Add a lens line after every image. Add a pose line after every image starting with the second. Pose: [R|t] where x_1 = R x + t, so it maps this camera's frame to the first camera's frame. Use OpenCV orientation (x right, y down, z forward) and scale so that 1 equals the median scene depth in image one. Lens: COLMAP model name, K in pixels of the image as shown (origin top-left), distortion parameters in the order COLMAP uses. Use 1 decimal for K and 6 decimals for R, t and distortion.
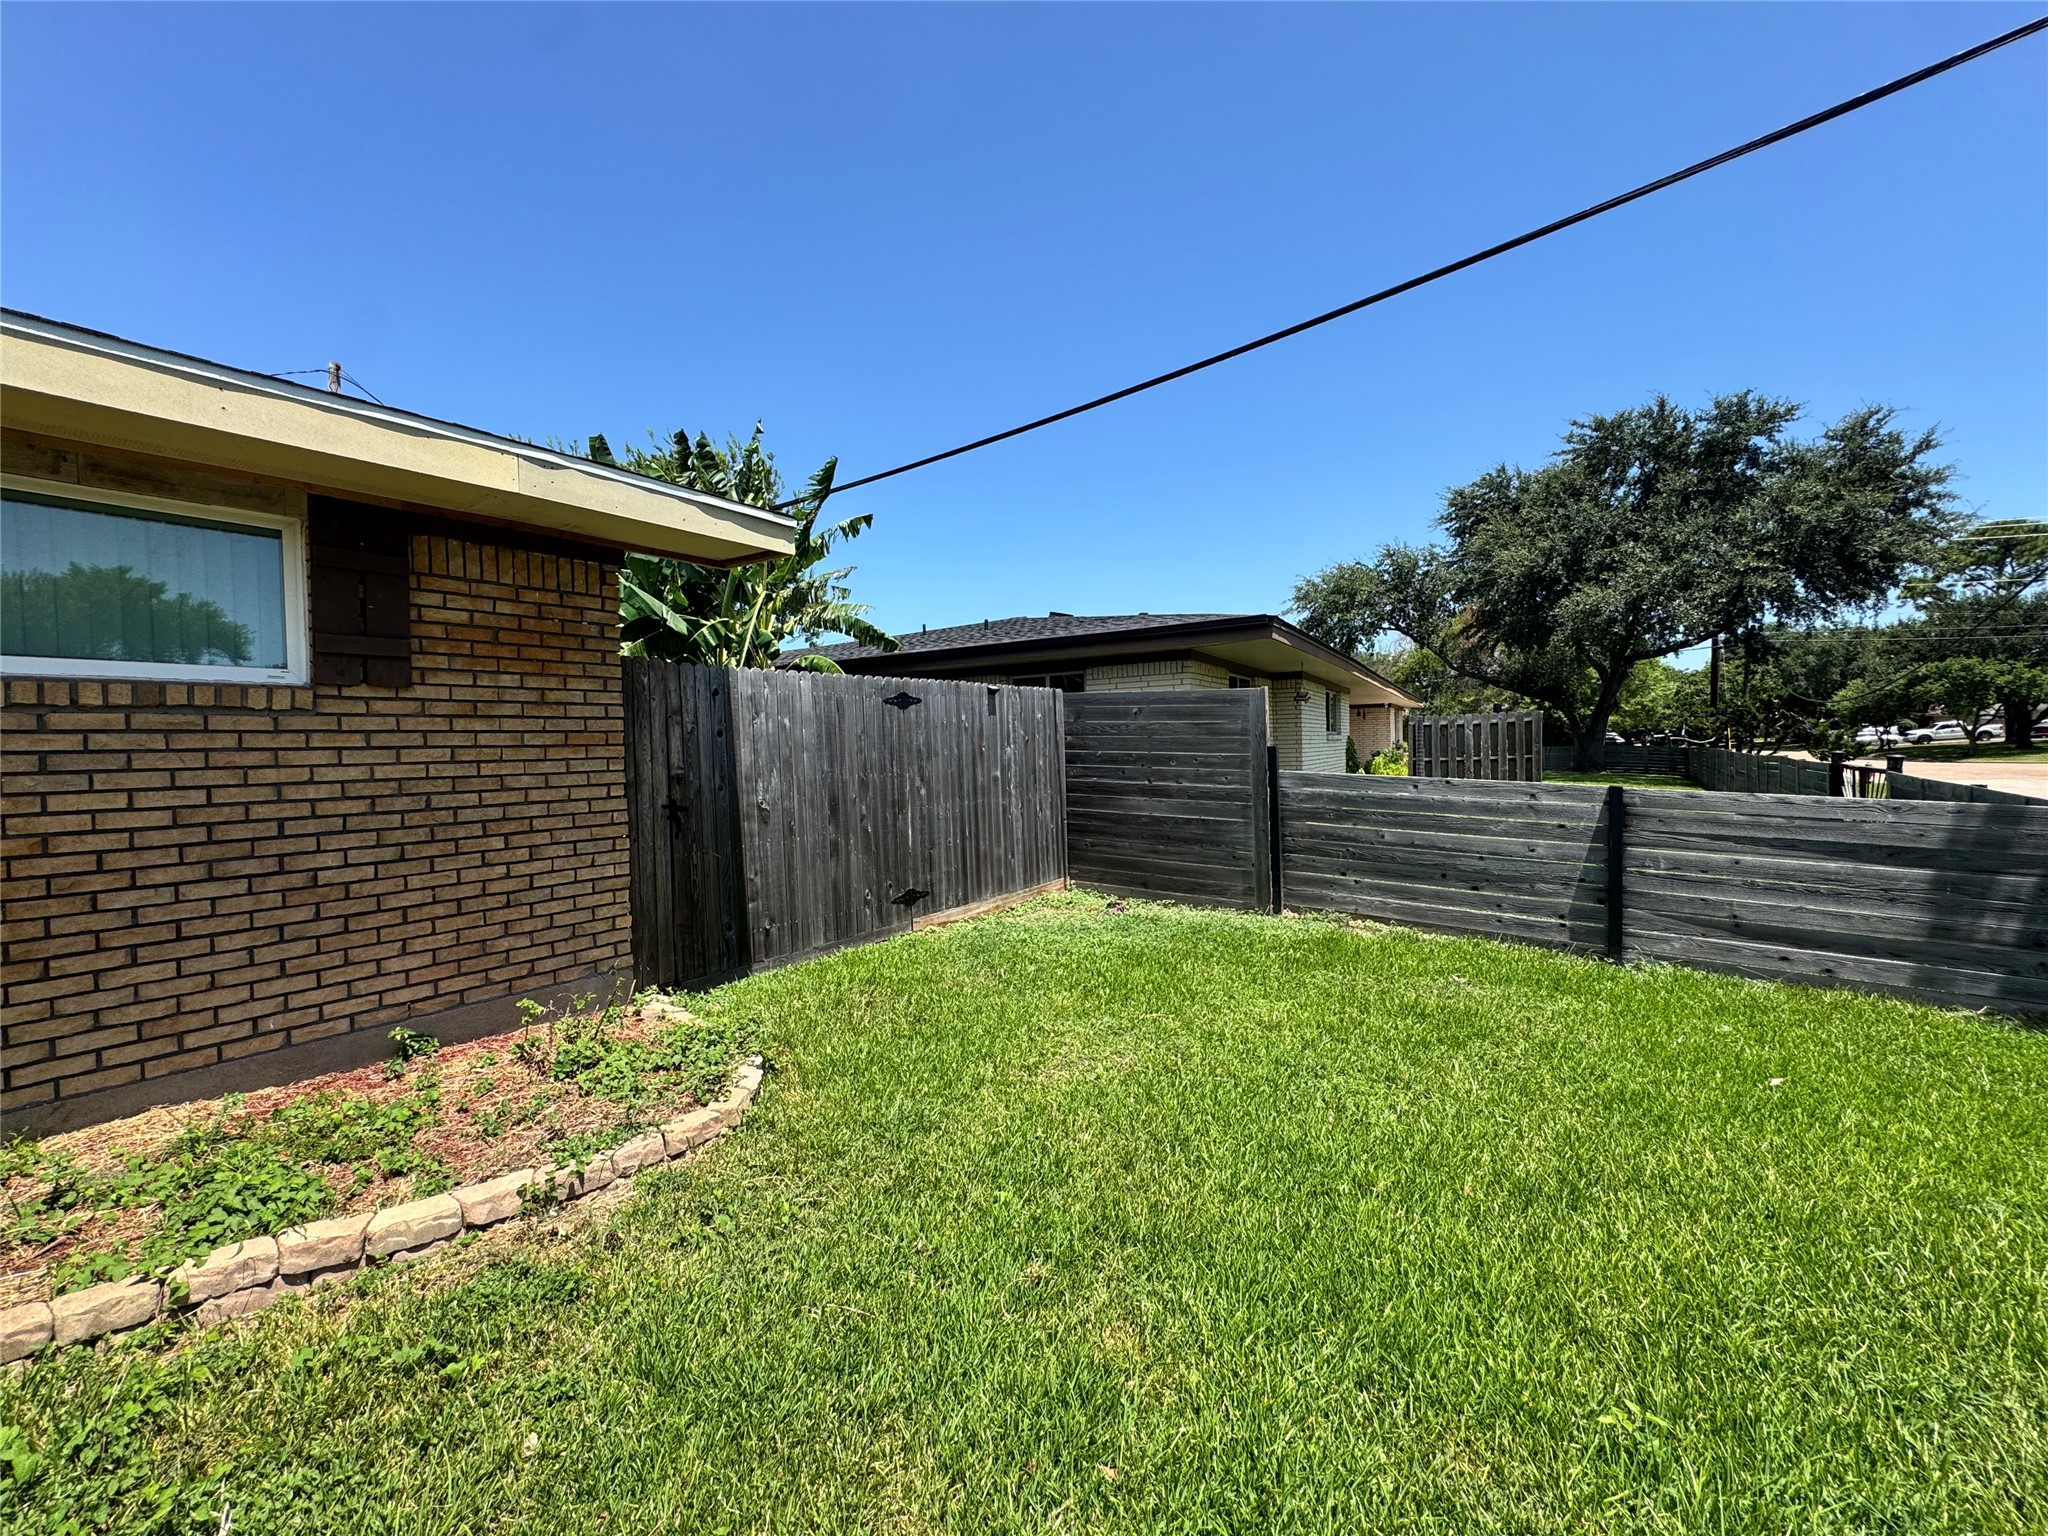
lens RADIAL K [[814.6, 0, 1024.8], [0, 814.6, 770.8], [0, 0, 1]] dist [-0.001736, 0.000030]
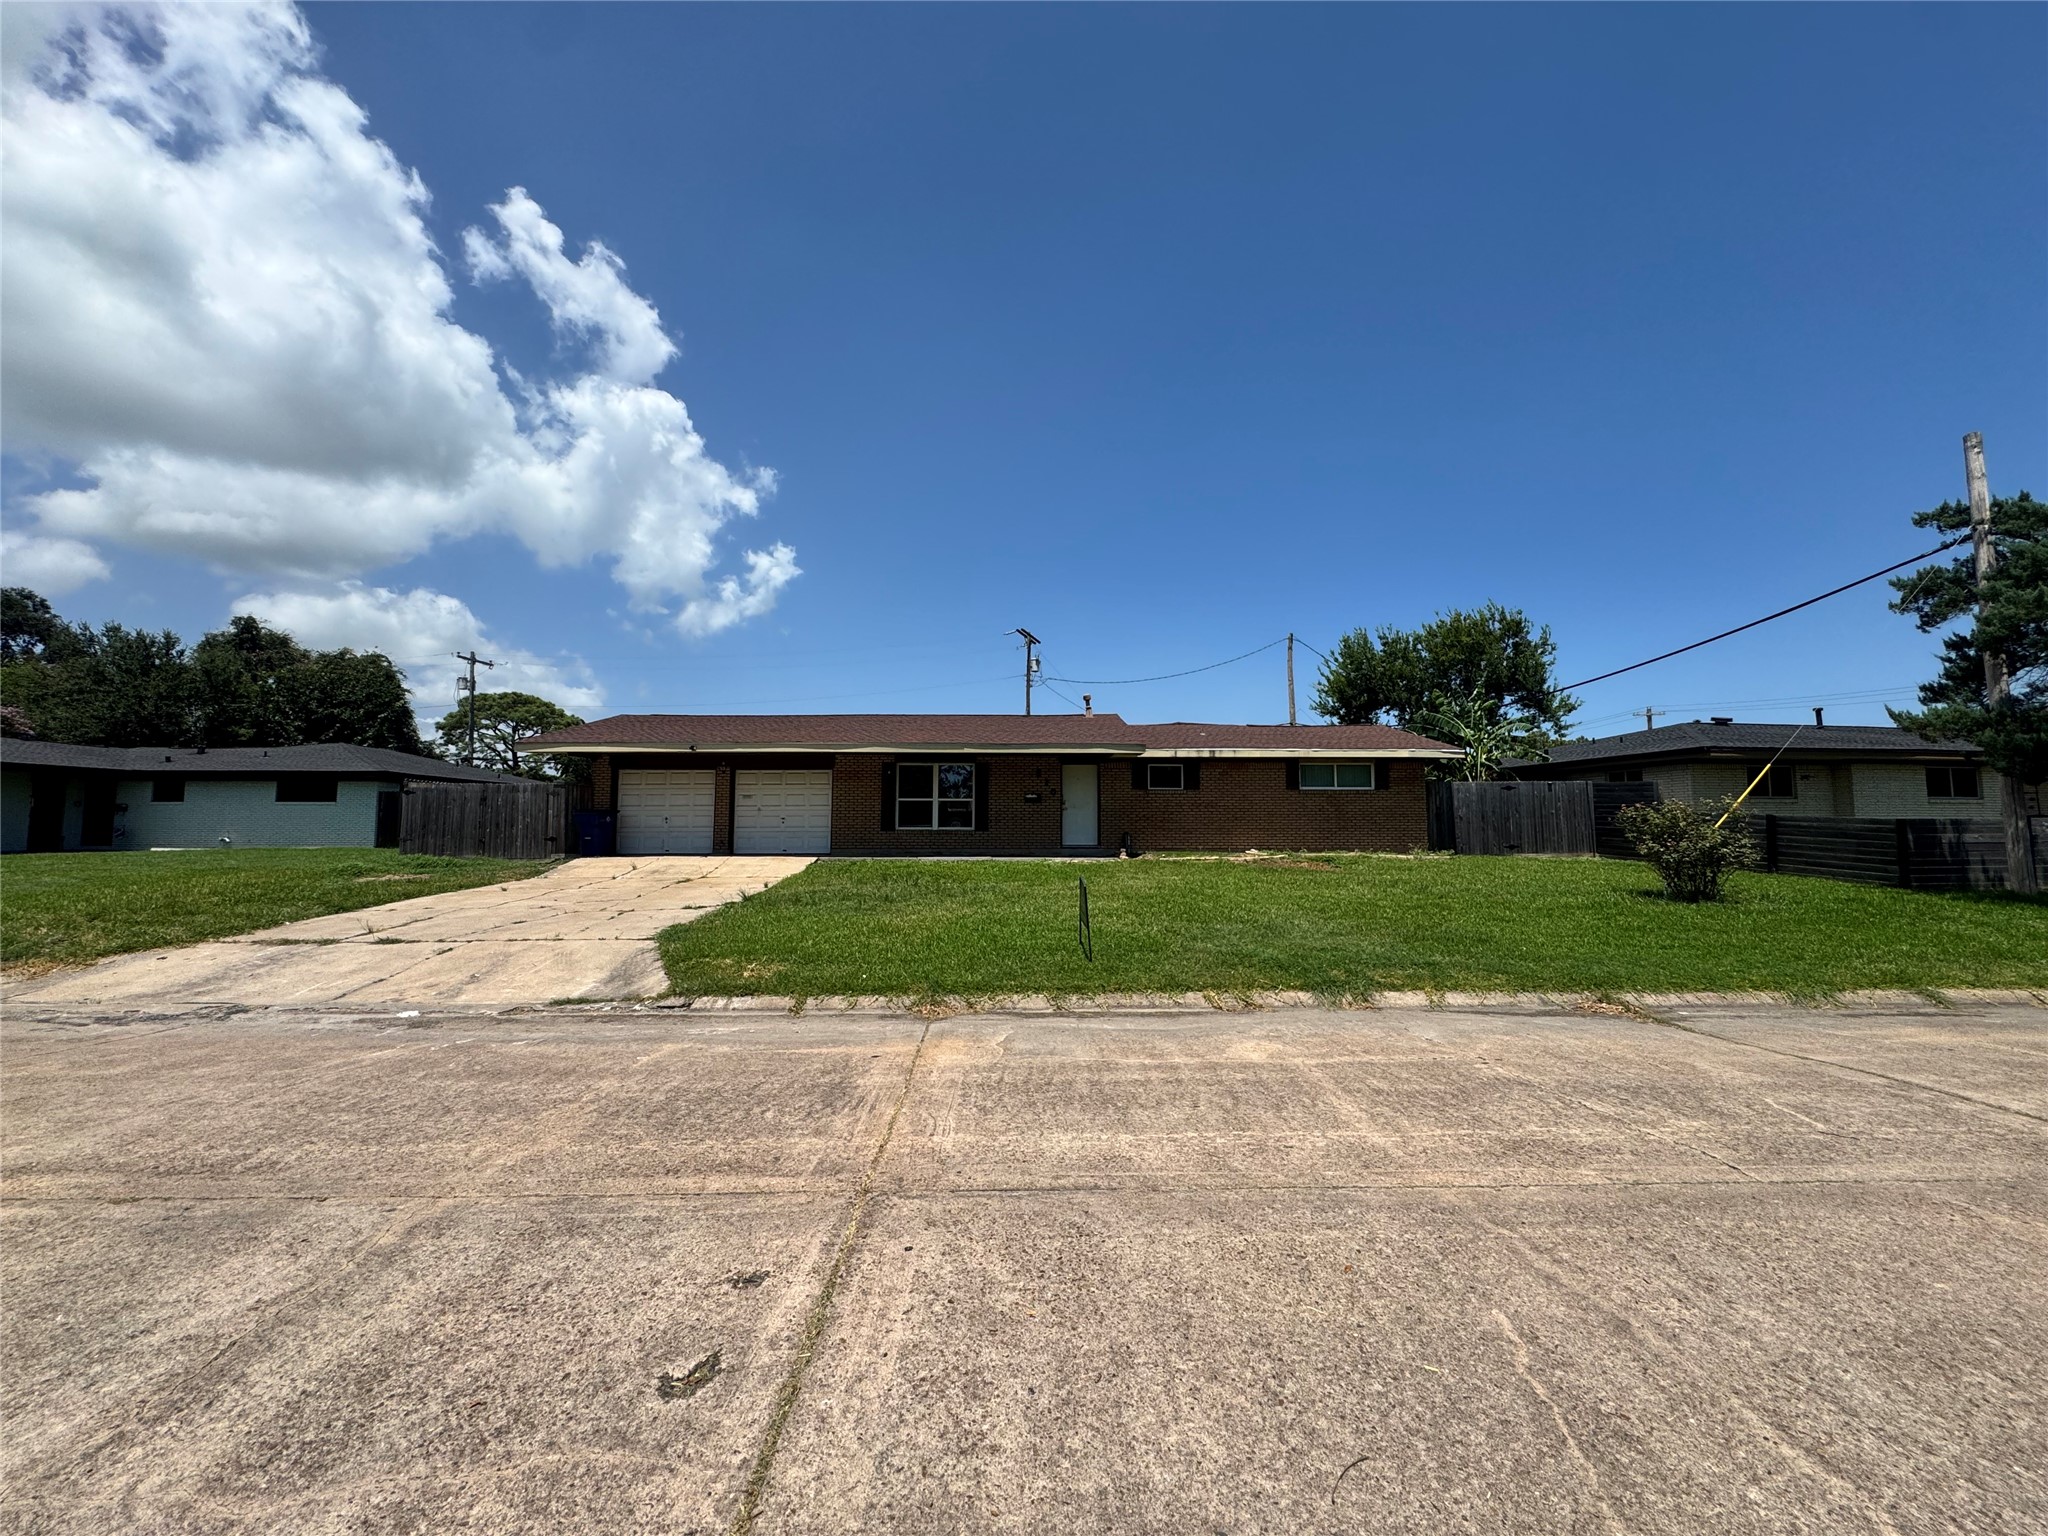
lens RADIAL K [[814.6, 0, 1024.8], [0, 814.6, 770.8], [0, 0, 1]] dist [-0.001736, 0.000030]
pose [[0.617553, -0.038150, -0.785603, 1.287548], [-0.036767, 0.996331, -0.077285, 0.180081], [0.785669, 0.076611, 0.613885, -2.697926]]
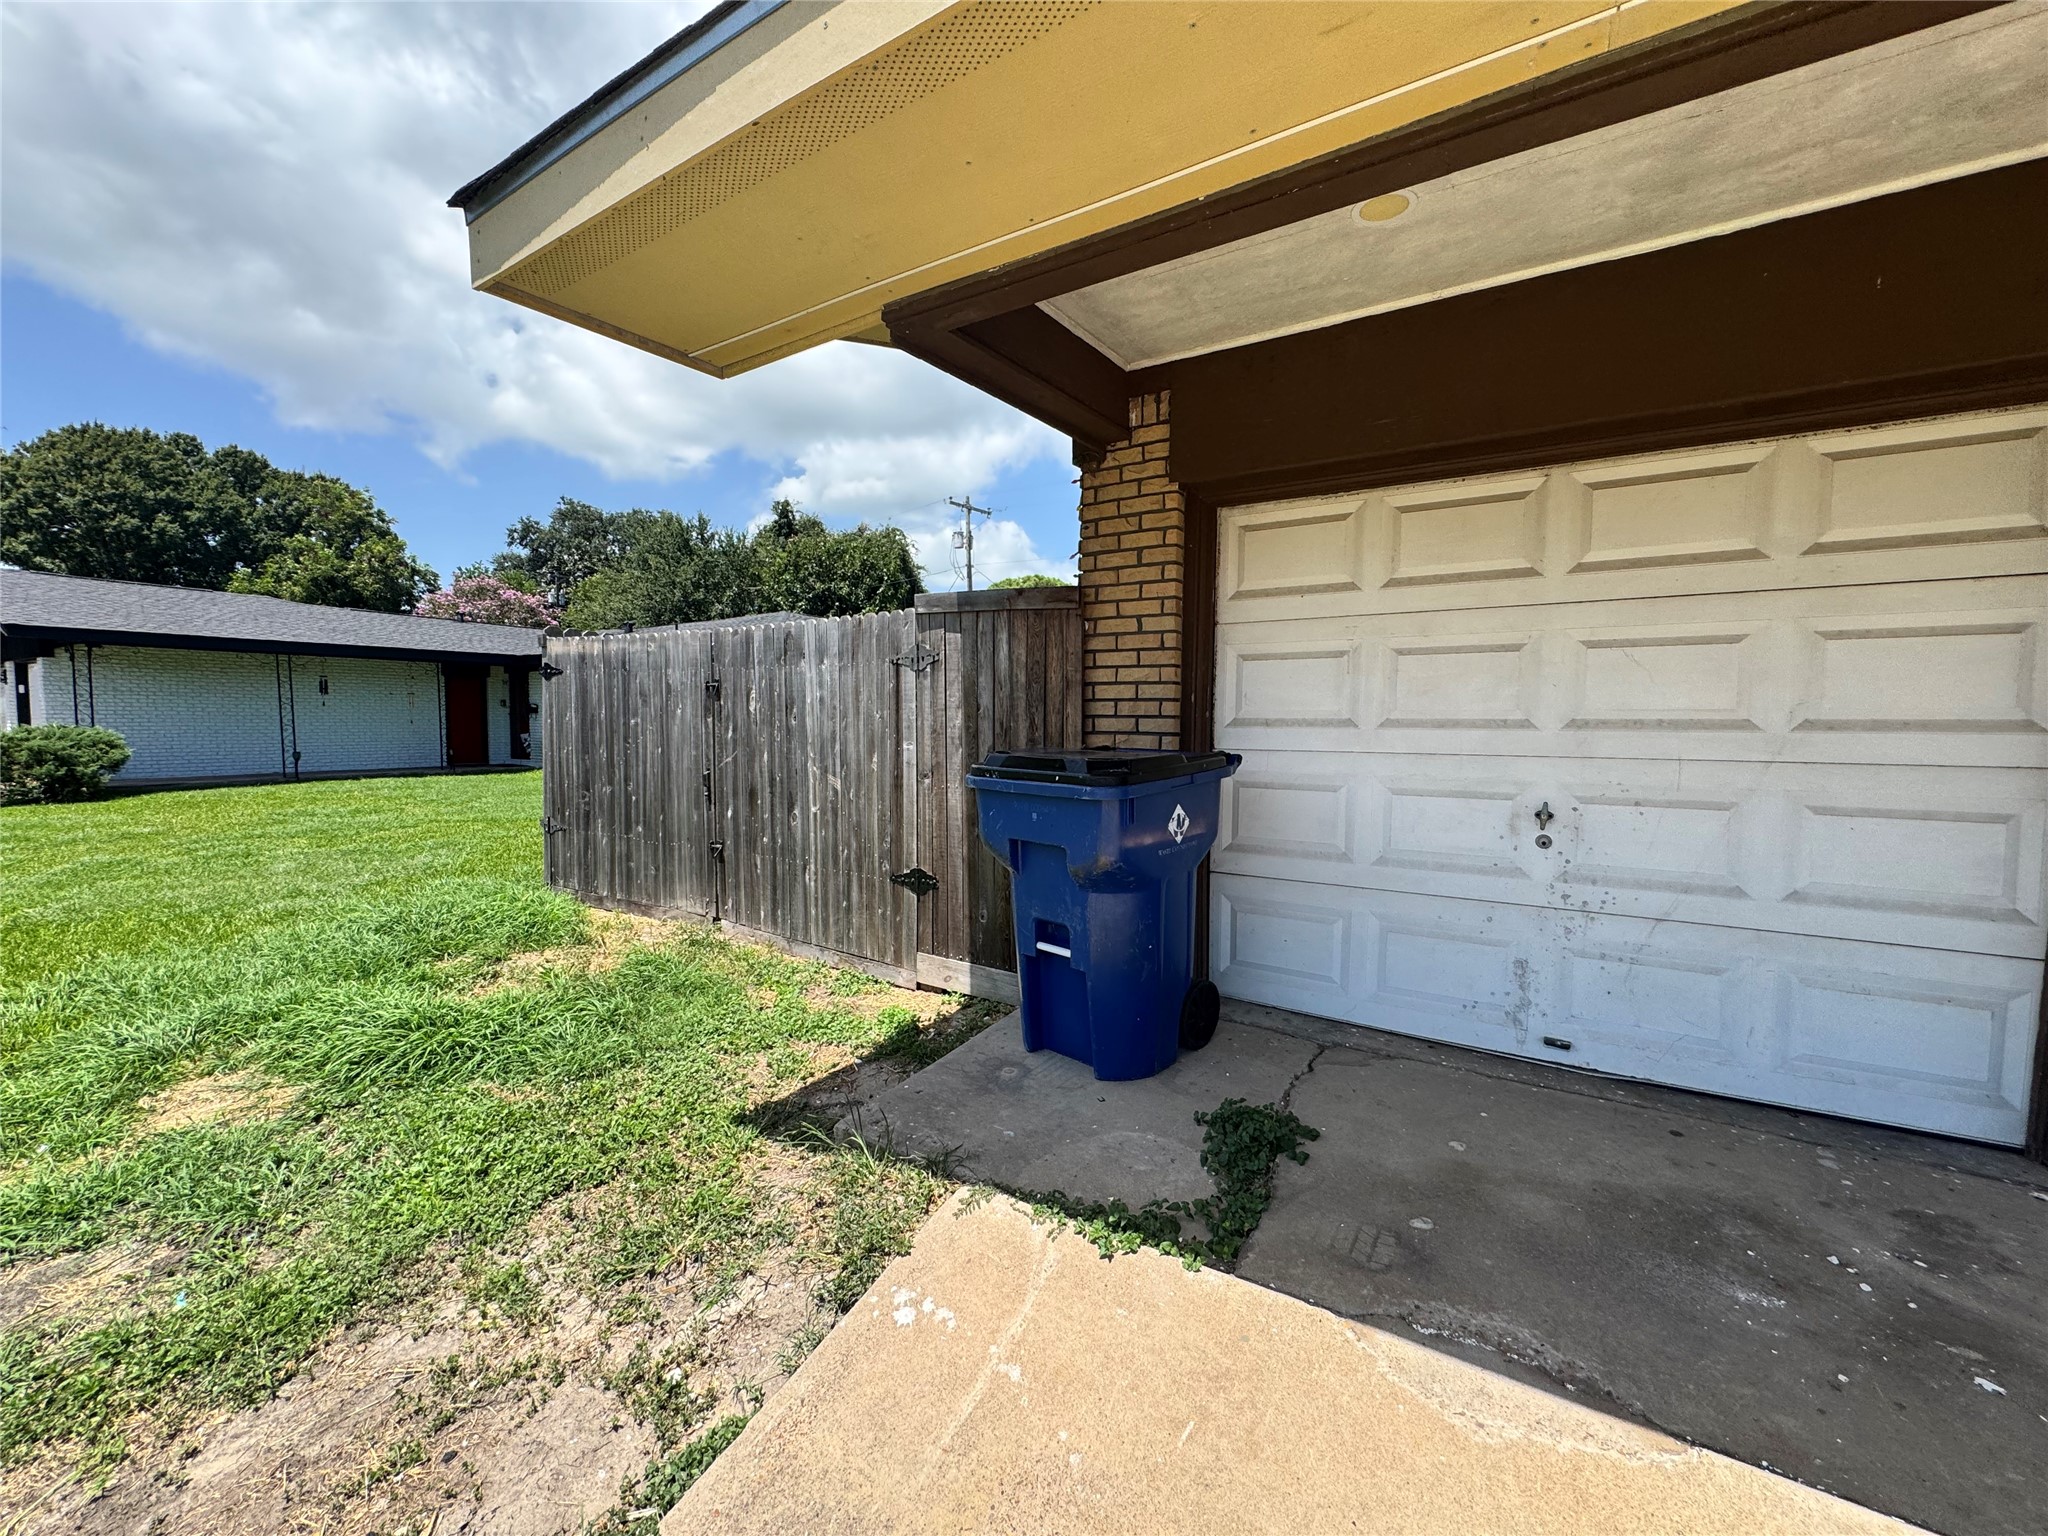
lens RADIAL K [[814.6, 0, 1024.8], [0, 814.6, 770.8], [0, 0, 1]] dist [-0.001736, 0.000030]
pose [[0.068200, 0.083029, -0.994211, -1.830479], [-0.043236, 0.995841, 0.080199, 0.120595], [0.996734, 0.037516, 0.071507, -2.118947]]
